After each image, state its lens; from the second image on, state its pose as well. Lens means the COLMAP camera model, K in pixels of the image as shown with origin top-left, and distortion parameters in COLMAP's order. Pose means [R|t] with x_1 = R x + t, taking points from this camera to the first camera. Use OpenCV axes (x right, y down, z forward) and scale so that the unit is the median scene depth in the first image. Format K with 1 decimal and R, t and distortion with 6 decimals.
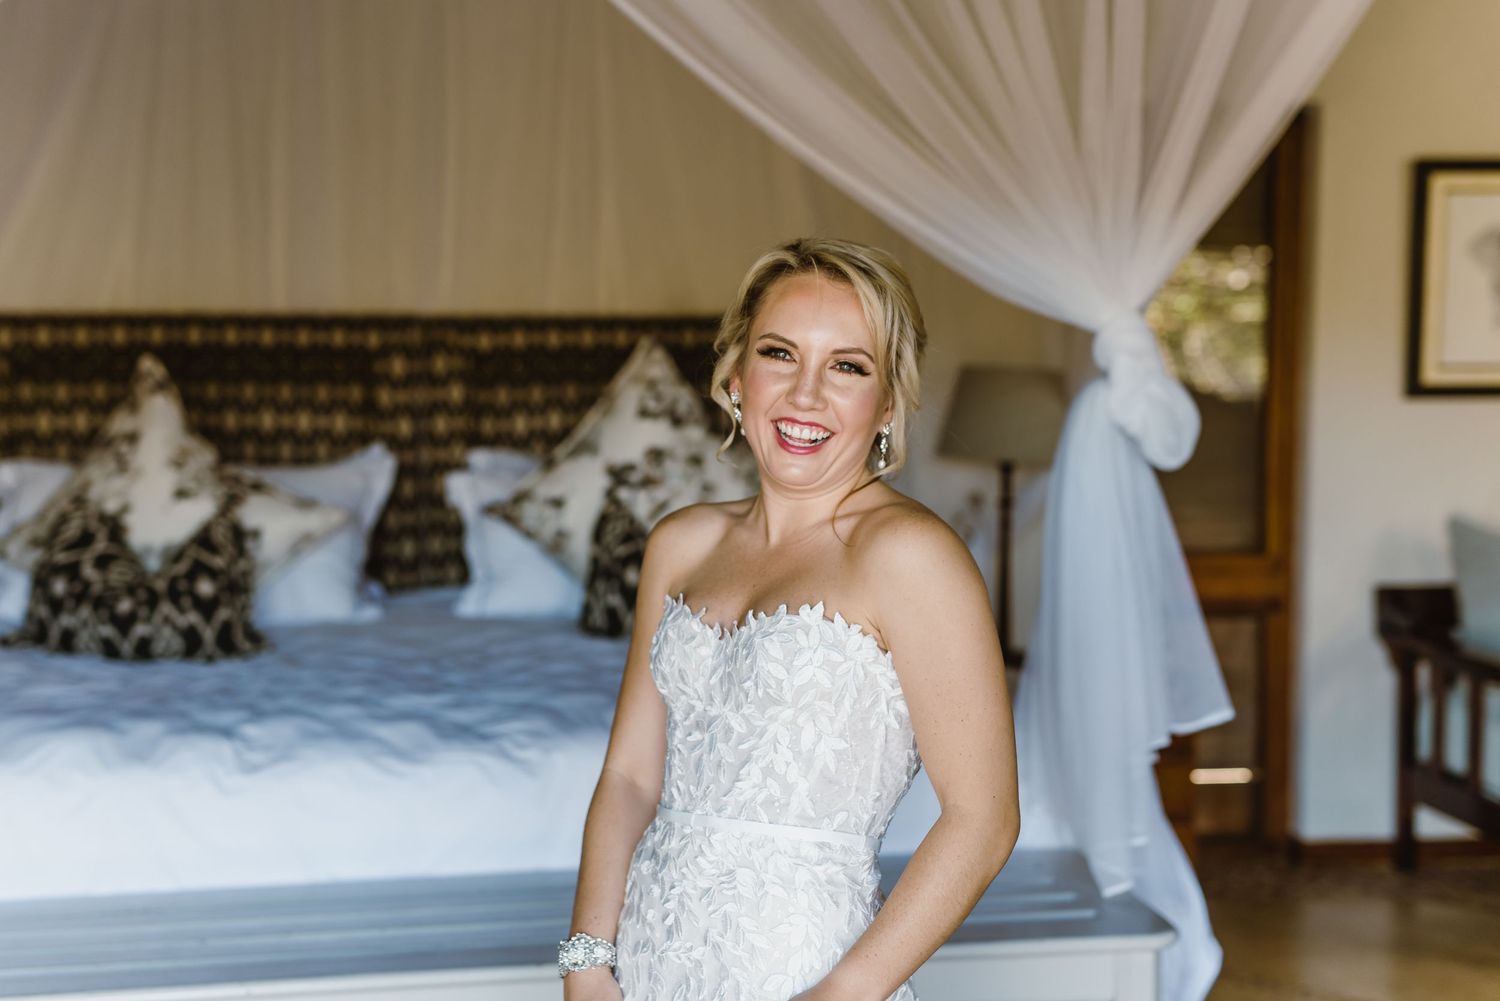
lens RADIAL K [[2121.9, 0, 750.0], [0, 2121.9, 500.5], [0, 0, 1]] dist [0.149396, -0.035880]
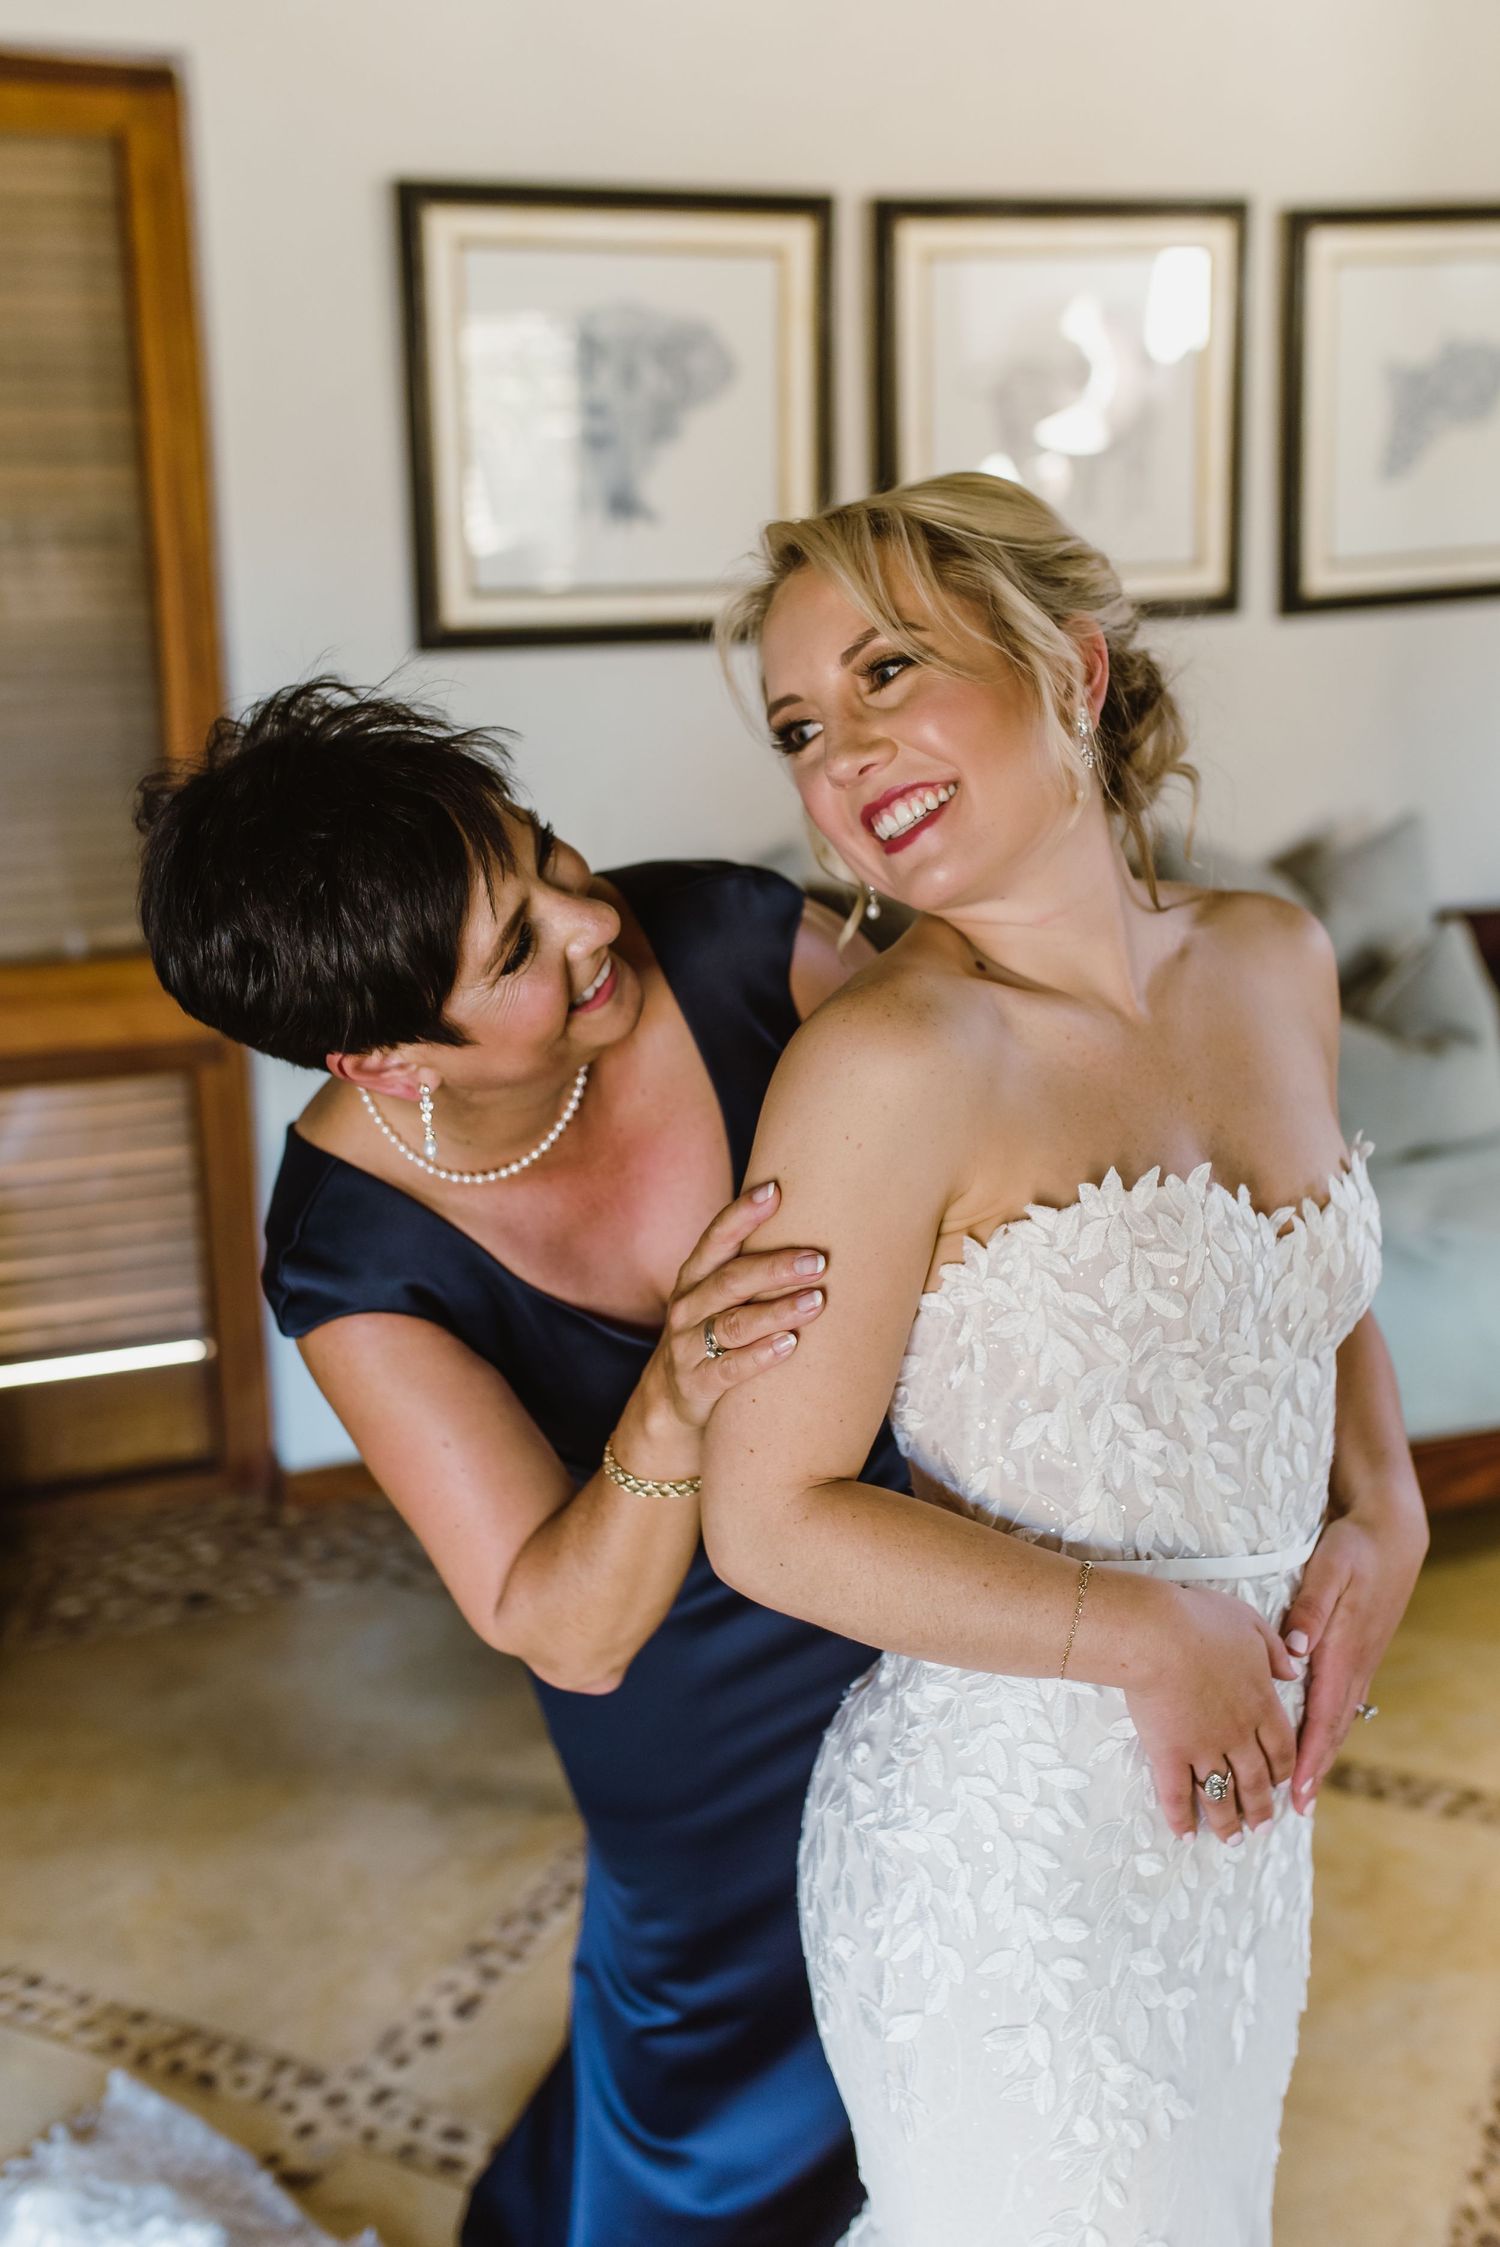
lens RADIAL K [[2233.7, 0, 673.5], [0, 2233.7, 1123.6], [0, 0, 1]] dist [-0.057953, 0.019537]
pose [[0.978360, -0.068175, 0.195357, 0.298577], [0.029870, 0.980805, 0.192687, -0.045351], [-0.204744, -0.182682, 0.961617, 0.526238]]
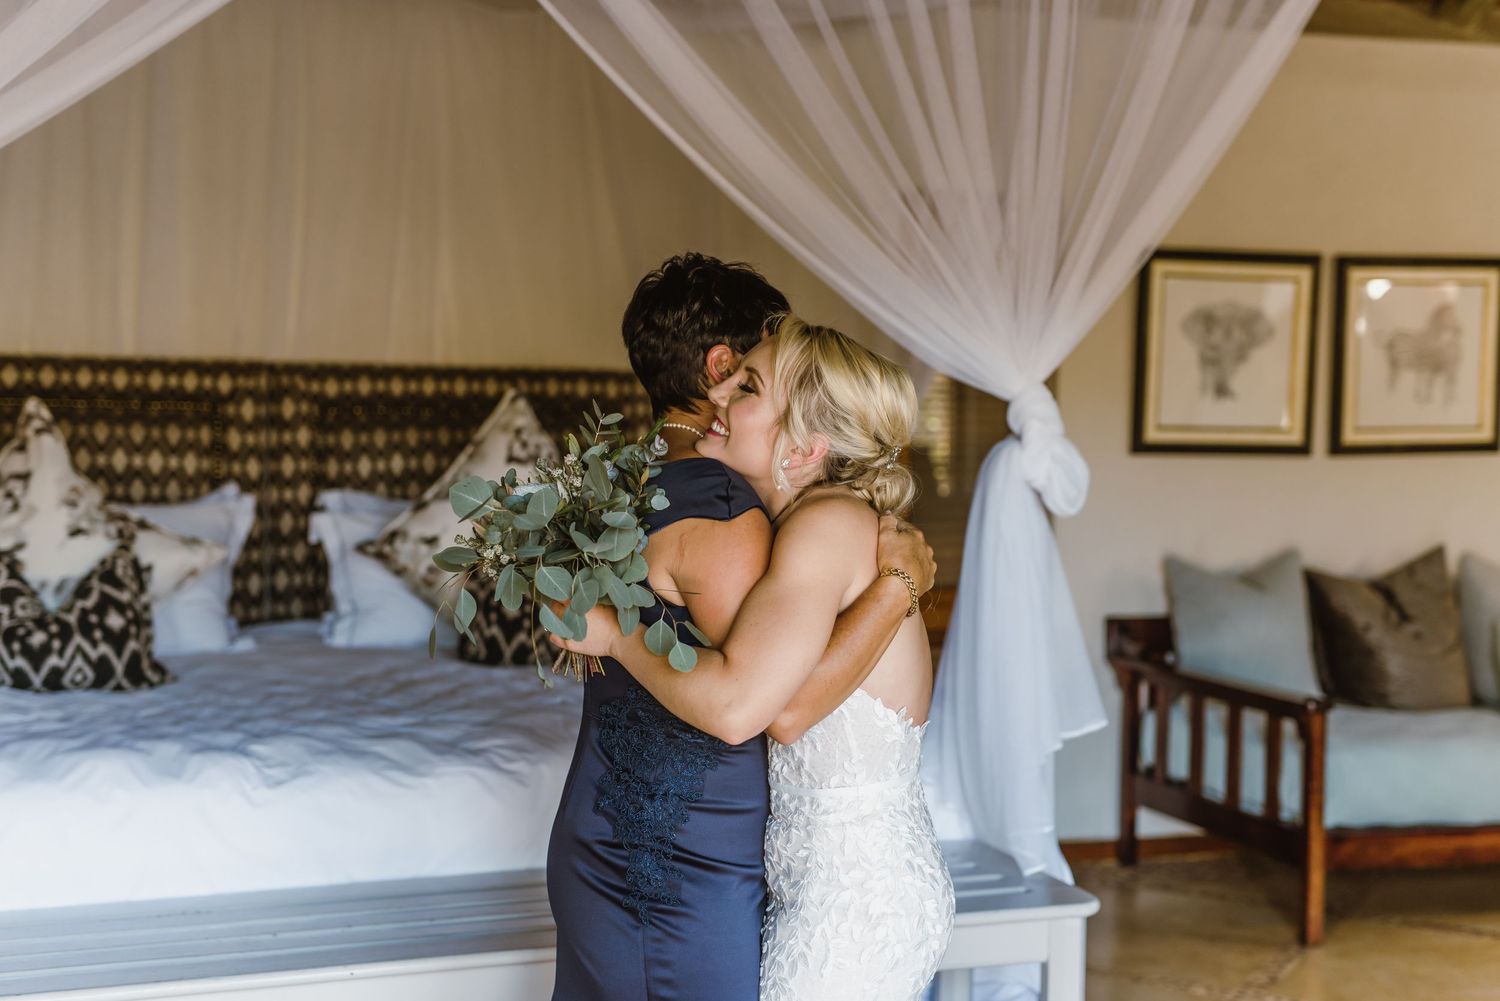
lens RADIAL K [[2121.9, 0, 750.0], [0, 2121.9, 500.5], [0, 0, 1]] dist [0.149396, -0.035880]
pose [[0.978414, 0.008799, 0.206466, -0.153672], [-0.005131, 0.999819, -0.018293, -0.000564], [-0.206589, 0.016839, 0.978283, -0.087874]]
